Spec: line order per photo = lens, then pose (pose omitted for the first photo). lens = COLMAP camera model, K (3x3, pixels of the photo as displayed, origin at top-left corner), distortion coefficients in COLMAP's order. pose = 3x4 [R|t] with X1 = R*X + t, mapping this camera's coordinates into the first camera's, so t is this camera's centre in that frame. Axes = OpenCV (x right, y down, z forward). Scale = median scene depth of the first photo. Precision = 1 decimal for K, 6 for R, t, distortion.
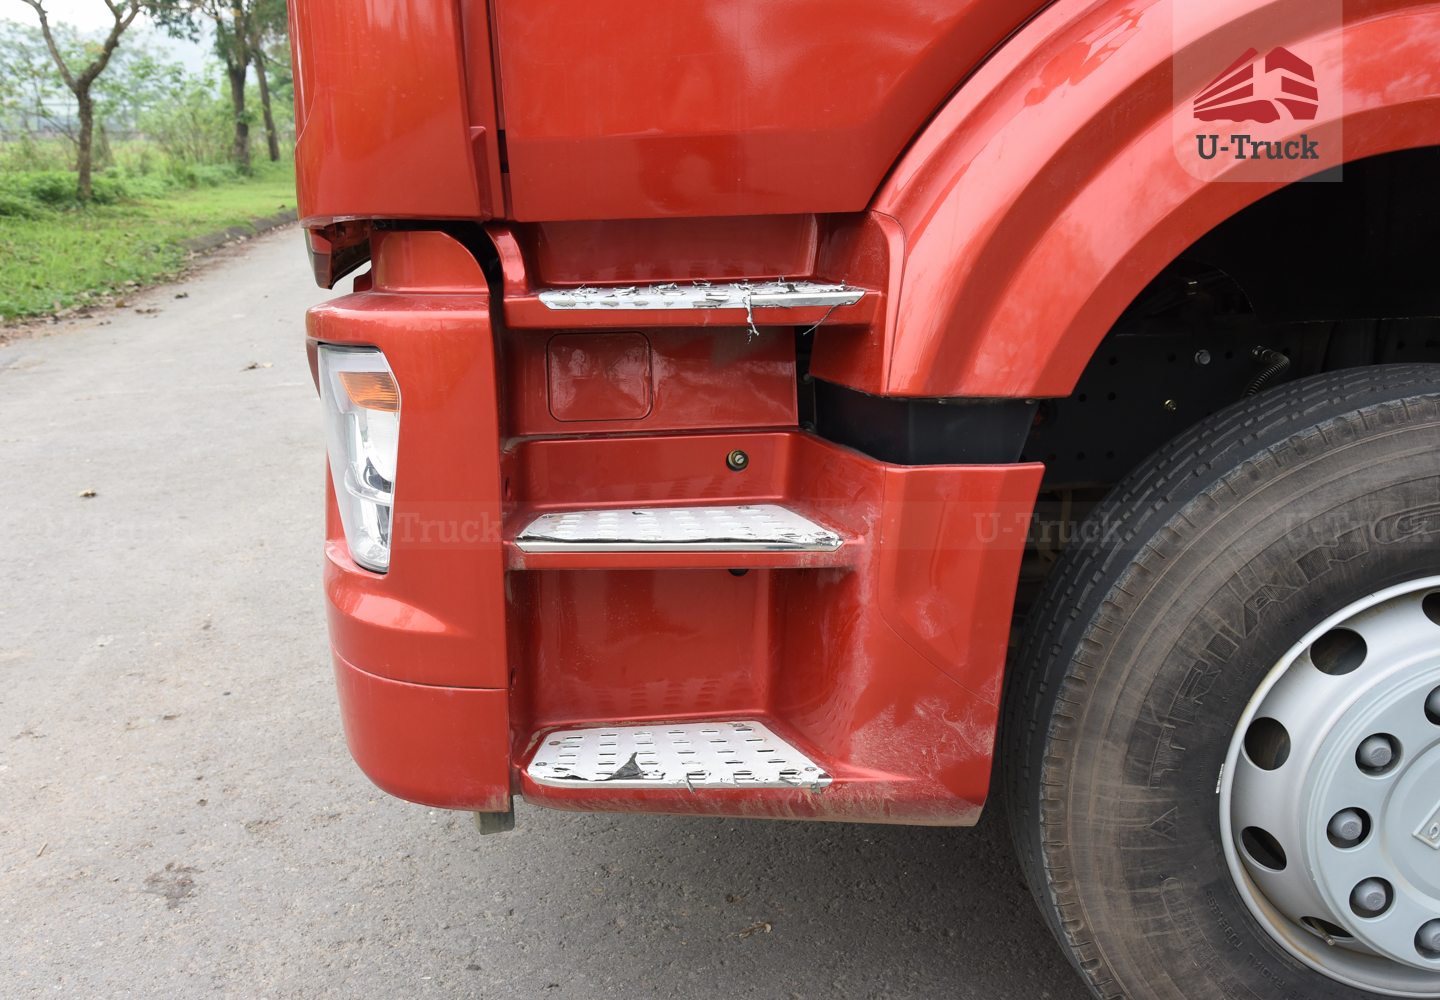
lens RADIAL K [[1619.4, 0, 718.0], [0, 1619.4, 506.9], [0, 0, 1]] dist [0.055168, 0.235384]
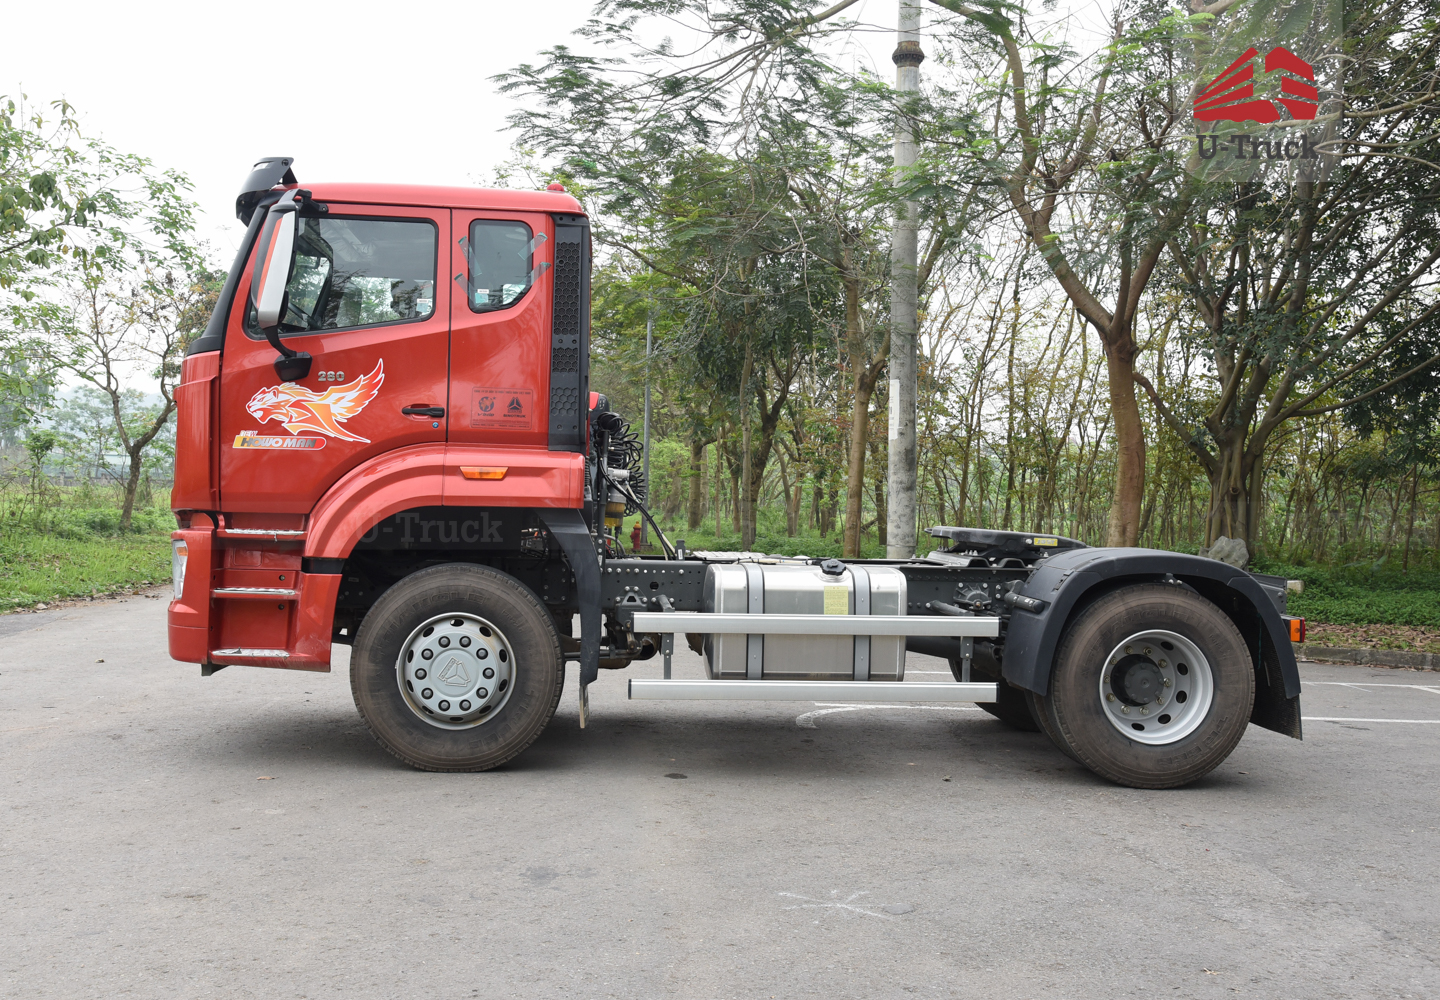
lens RADIAL K [[1619.4, 0, 718.0], [0, 1619.4, 506.9], [0, 0, 1]] dist [0.055168, 0.235384]
pose [[0.998654, 0.049205, -0.016425, 0.152765], [-0.051622, 0.973830, -0.221336, 0.084411], [0.005104, 0.221885, 0.975059, -0.385373]]
